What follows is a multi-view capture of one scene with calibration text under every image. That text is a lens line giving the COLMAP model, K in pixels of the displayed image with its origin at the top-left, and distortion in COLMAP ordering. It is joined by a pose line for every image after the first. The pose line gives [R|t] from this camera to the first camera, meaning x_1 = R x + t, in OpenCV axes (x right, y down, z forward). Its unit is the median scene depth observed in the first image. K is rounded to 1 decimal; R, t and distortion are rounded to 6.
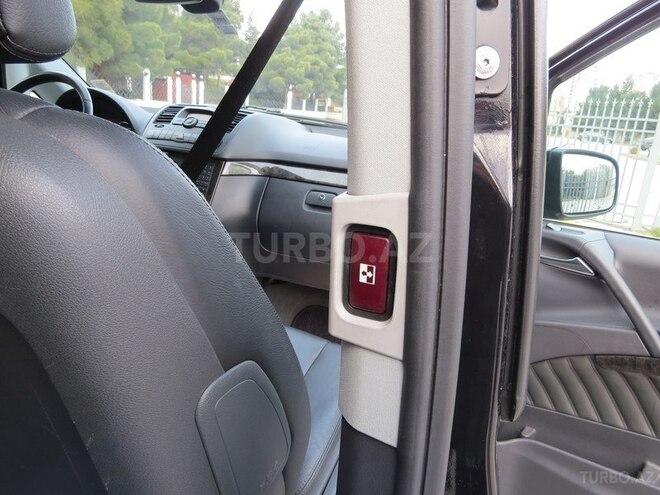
lens RADIAL K [[470.0, 0, 330.0], [0, 470.0, 247.5], [0, 0, 1]] dist [-0.037051, 0.000850]
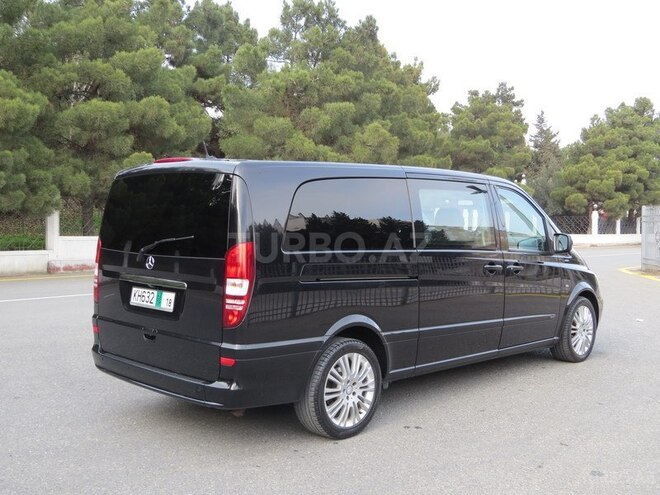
lens RADIAL K [[752.0, 0, 330.0], [0, 752.0, 247.5], [0, 0, 1]] dist [-0.030182, -0.009528]
pose [[0.898091, -0.068041, -0.434515, 0.056266], [-0.055646, 0.962442, -0.265724, 0.064983], [0.436275, 0.262824, 0.860574, -0.202528]]
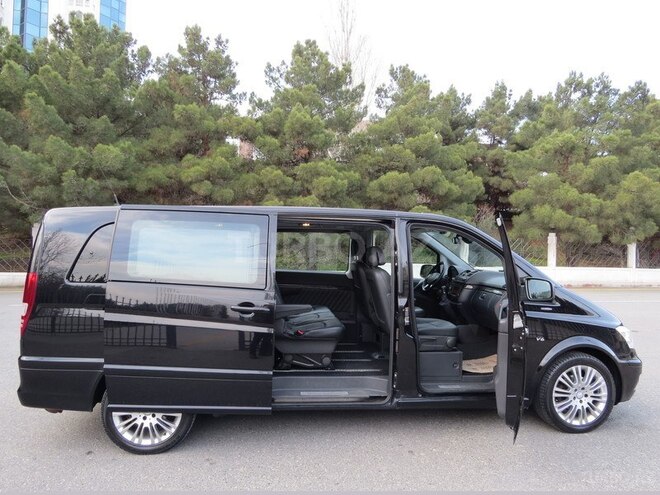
lens RADIAL K [[469.1, 0, 330.3], [0, 469.1, 263.7], [0, 0, 1]] dist [-0.001108, -0.039626]
pose [[0.419693, -0.049200, -0.906331, 0.113950], [-0.246693, 0.954759, -0.166065, 0.021700], [0.873499, 0.293282, 0.388569, -0.055648]]
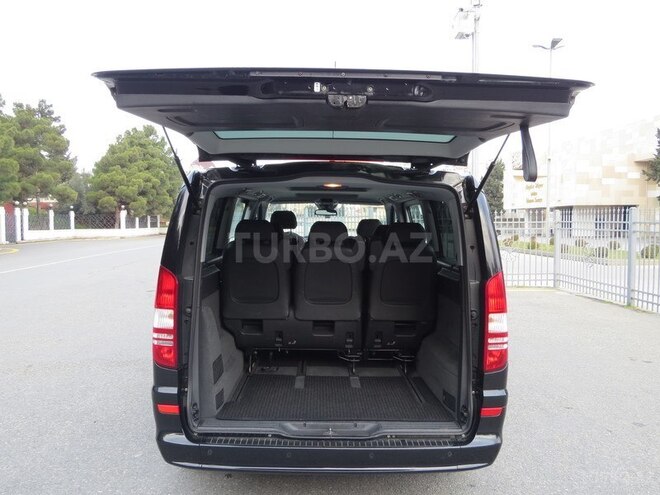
lens RADIAL K [[563.0, 0, 330.0], [0, 563.0, 247.5], [0, 0, 1]] dist [-0.028000, 0.007501]
pose [[0.938670, -0.103555, 0.328899, -0.087460], [0.175247, 0.964735, -0.196402, 0.034249], [-0.296962, 0.241996, 0.923716, -0.161246]]
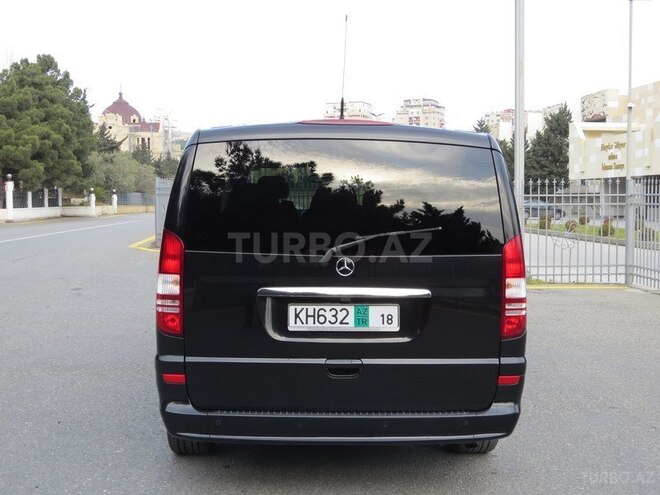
lens RADIAL K [[855.6, 0, 330.0], [0, 855.6, 247.5], [0, 0, 1]] dist [-0.076839, 0.019401]
pose [[0.931085, -0.108848, 0.348186, -0.107430], [0.181070, 0.966471, -0.182067, 0.046654], [-0.316694, 0.232565, 0.919575, -0.199814]]
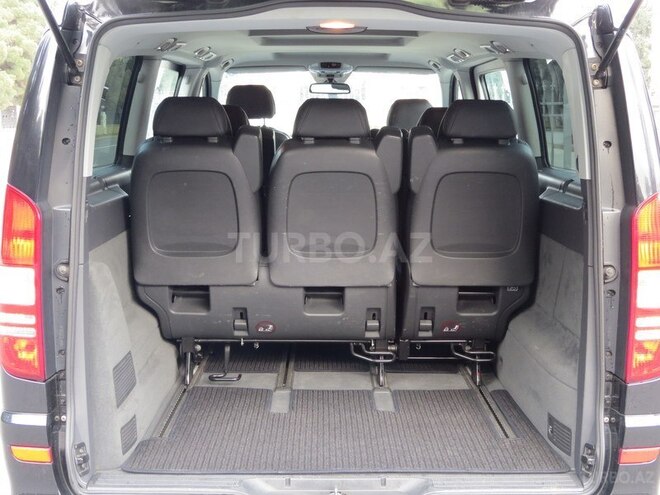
lens RADIAL K [[993.6, 0, 330.0], [0, 993.6, 247.5], [0, 0, 1]] dist [-0.038282, -0.052841]
pose [[0.941637, -0.139789, 0.306235, -0.084027], [0.182040, 0.976669, -0.113927, 0.034049], [-0.283164, 0.163025, 0.945114, -0.153497]]
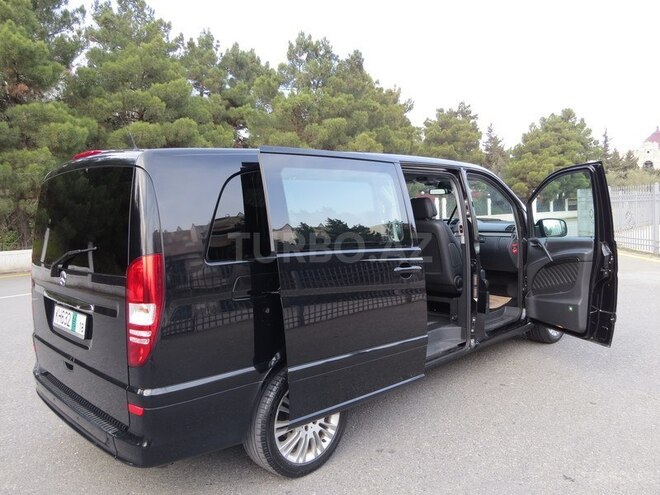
lens RADIAL K [[525.3, 0, 330.0], [0, 525.3, 247.5], [0, 0, 1]] dist [-0.008872, -0.006693]
pose [[0.884223, -0.088411, -0.458621, 0.036092], [-0.022566, 0.972688, -0.231018, 0.041072], [0.466519, 0.214621, 0.858078, -0.134715]]
